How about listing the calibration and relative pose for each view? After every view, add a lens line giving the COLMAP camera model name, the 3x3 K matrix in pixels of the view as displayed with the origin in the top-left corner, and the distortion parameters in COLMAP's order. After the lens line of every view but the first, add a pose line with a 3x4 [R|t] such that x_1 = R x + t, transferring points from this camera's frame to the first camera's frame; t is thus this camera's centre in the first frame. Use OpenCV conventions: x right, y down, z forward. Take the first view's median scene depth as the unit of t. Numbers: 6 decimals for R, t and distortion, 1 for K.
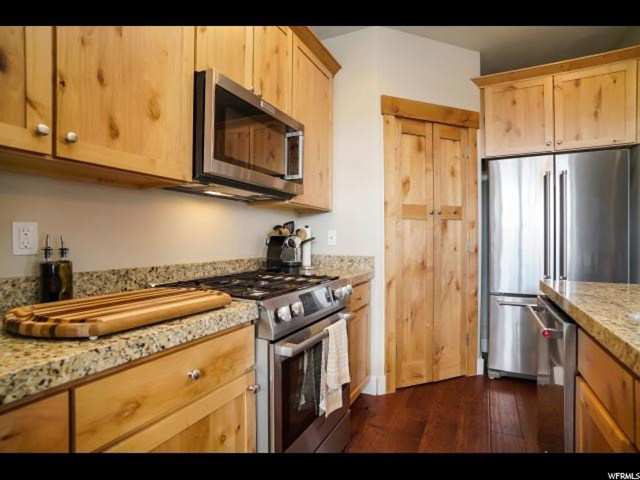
lens RADIAL K [[342.9, 0, 324.5], [0, 342.9, 239.5], [0, 0, 1]] dist [-0.034960, 0.022790]
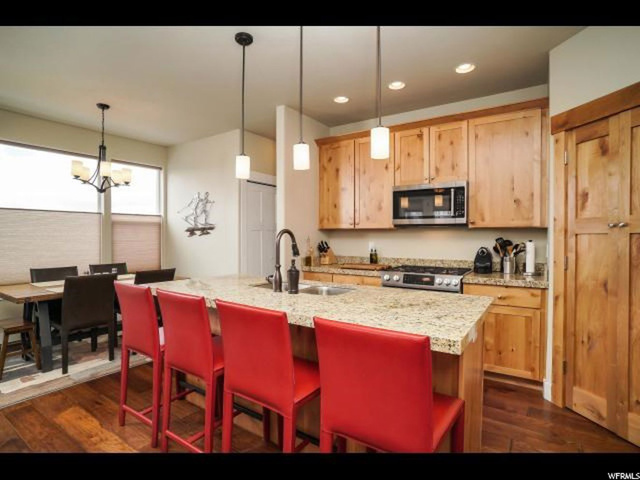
lens RADIAL K [[342.9, 0, 320.3], [0, 342.9, 234.0], [0, 0, 1]] dist [-0.034960, 0.022790]
pose [[-0.155160, -0.005688, -0.987873, 1.248110], [-0.001732, 0.999983, -0.005486, -0.052730], [0.987888, 0.000860, -0.155168, 0.432634]]
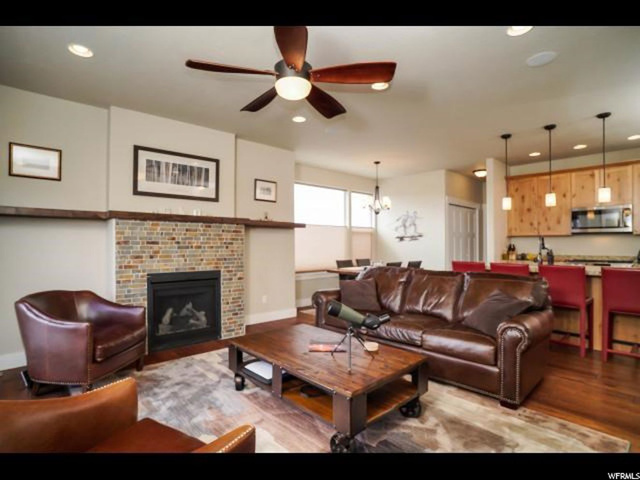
lens RADIAL K [[342.9, 0, 322.8], [0, 342.9, 241.8], [0, 0, 1]] dist [-0.034960, 0.022790]
pose [[-0.353713, -0.013178, -0.935261, 2.381115], [-0.004327, 0.999913, -0.012452, -0.008370], [0.935344, -0.000358, -0.353739, -0.201950]]
